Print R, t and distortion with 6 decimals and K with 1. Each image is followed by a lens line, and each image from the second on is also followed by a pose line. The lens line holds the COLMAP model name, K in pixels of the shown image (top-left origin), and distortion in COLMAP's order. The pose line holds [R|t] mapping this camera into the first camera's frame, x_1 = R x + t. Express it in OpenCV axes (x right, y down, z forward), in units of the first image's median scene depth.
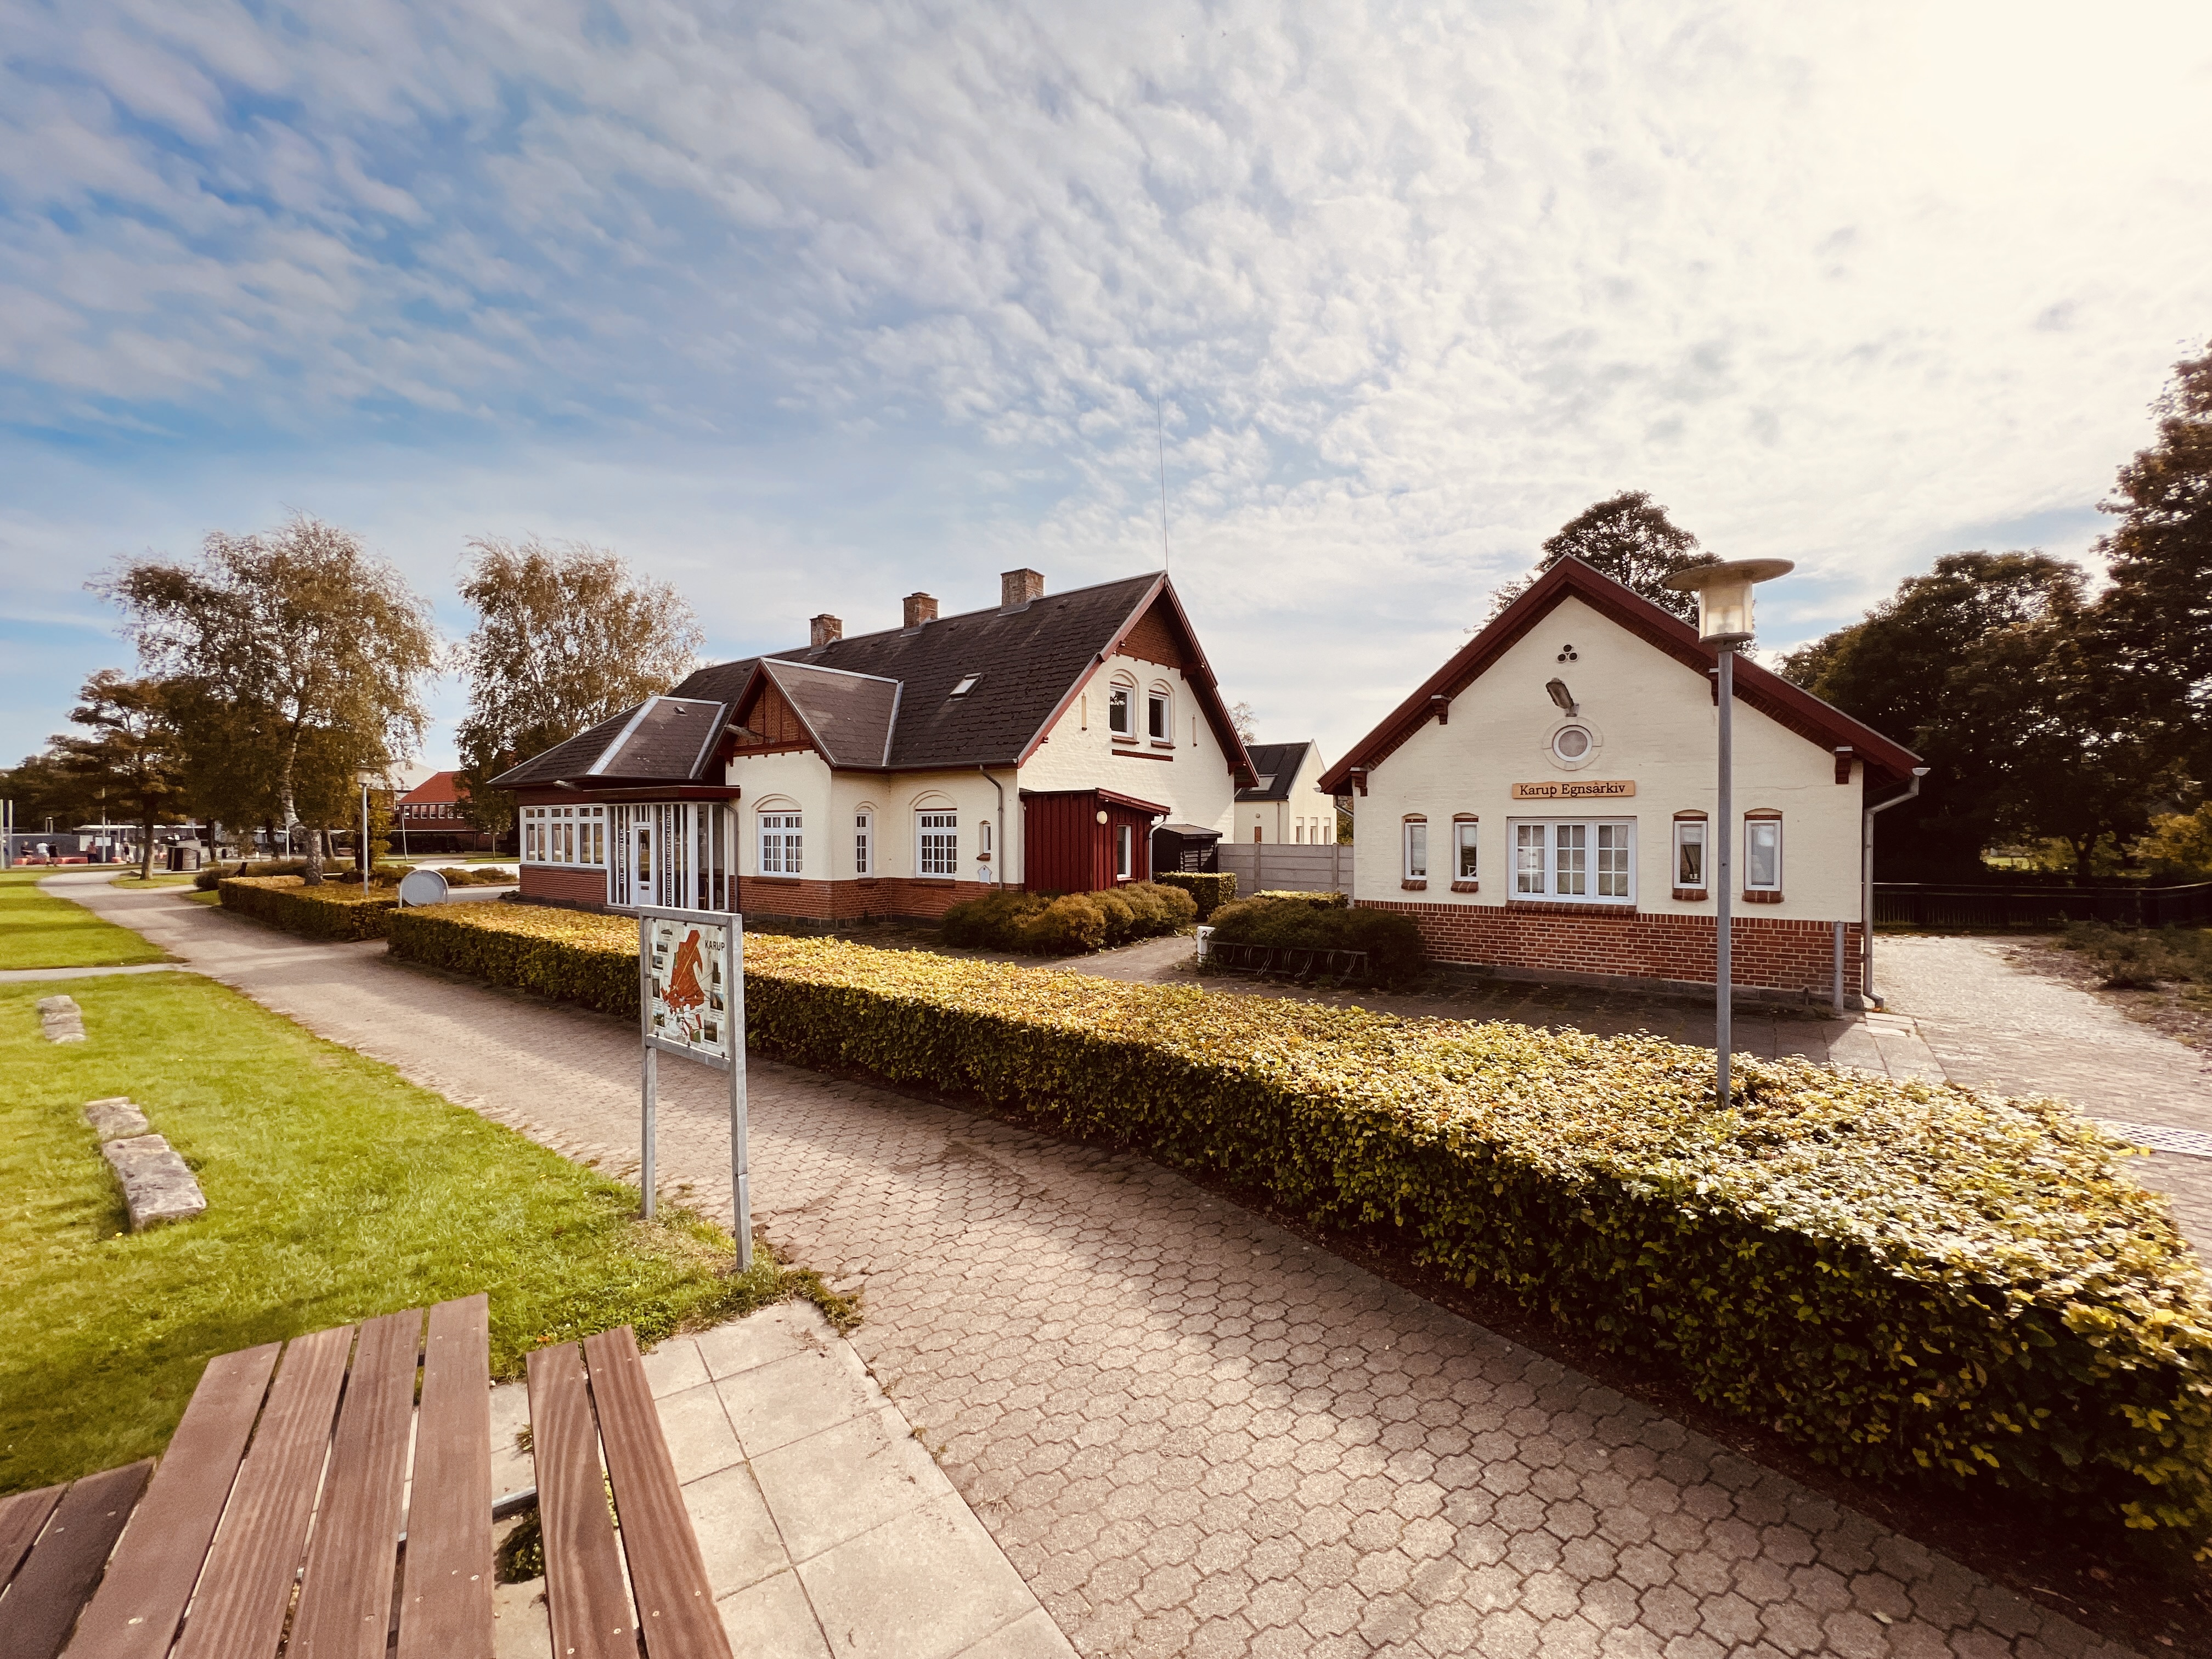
lens RADIAL K [[880.6, 0, 1106.0], [0, 880.6, 829.5], [0, 0, 1]] dist [0.001823, 0.000069]
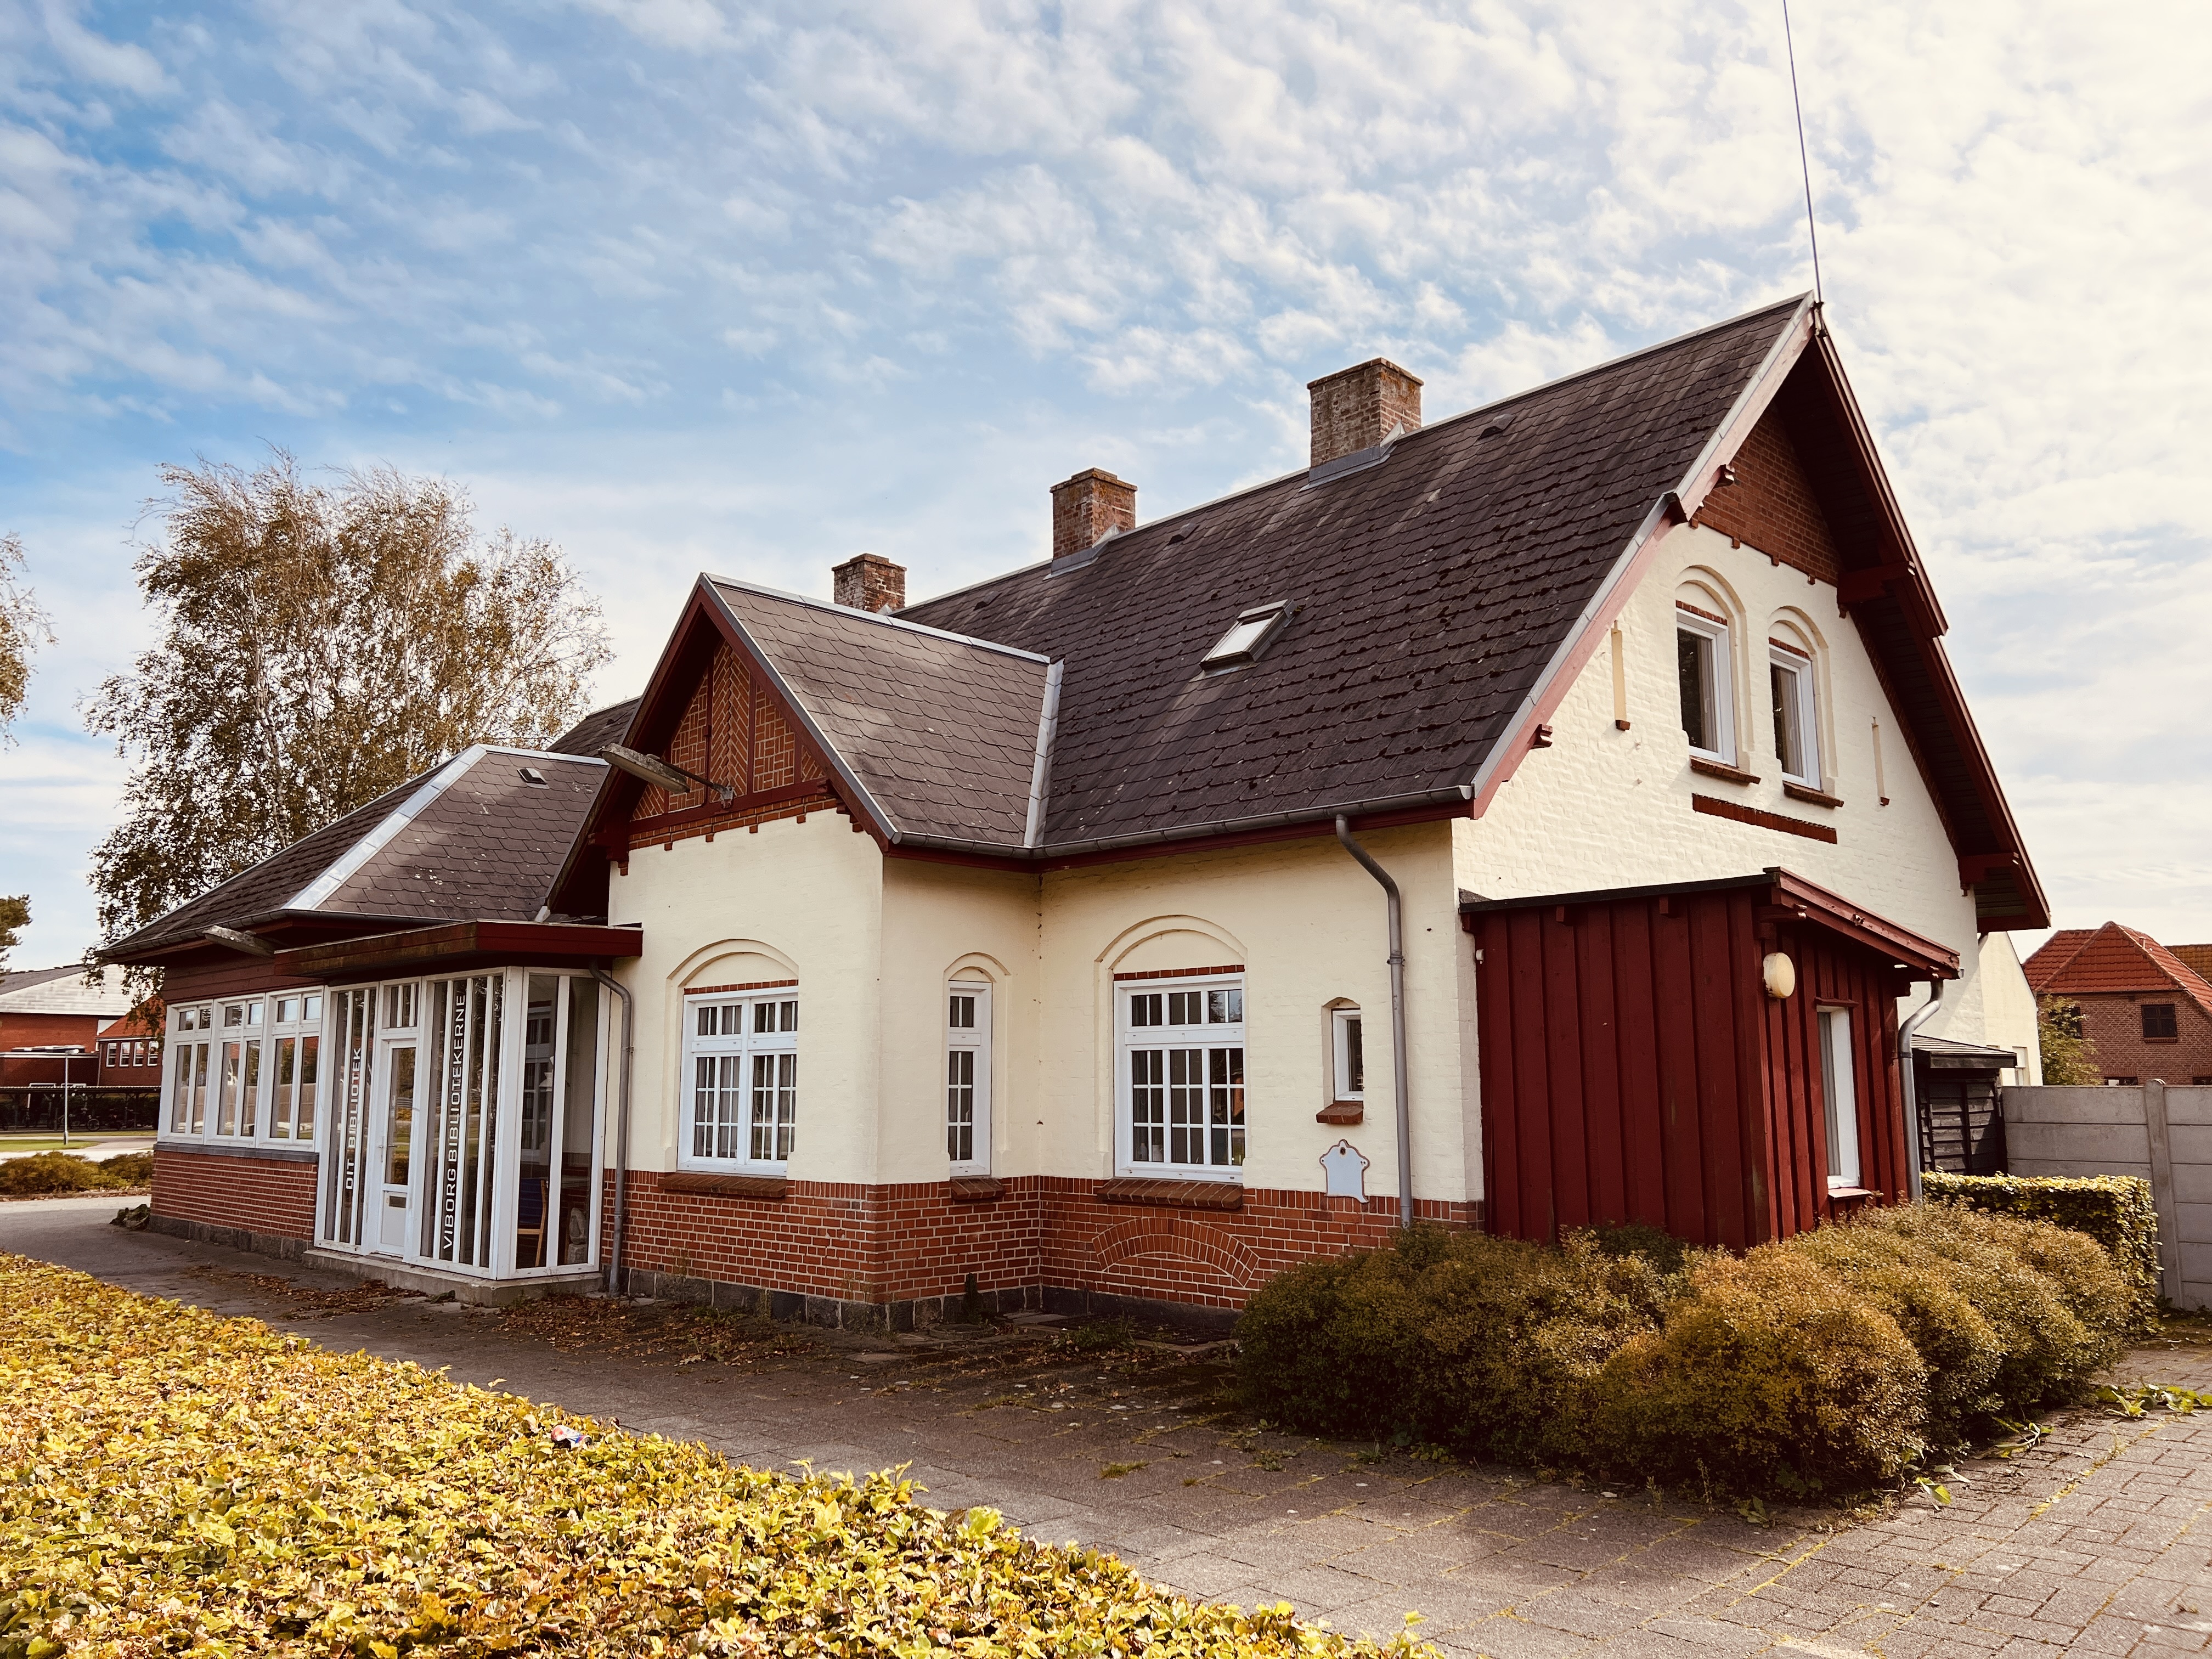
lens RADIAL K [[1651.4, 0, 1097.1], [0, 1651.4, 839.1], [0, 0, 1]] dist [0.096280, -0.130821]
pose [[0.986797, -0.023257, -0.160281, -0.118014], [-0.000988, 0.988753, -0.149553, 0.021453], [0.161956, 0.147737, 0.975676, 0.357953]]
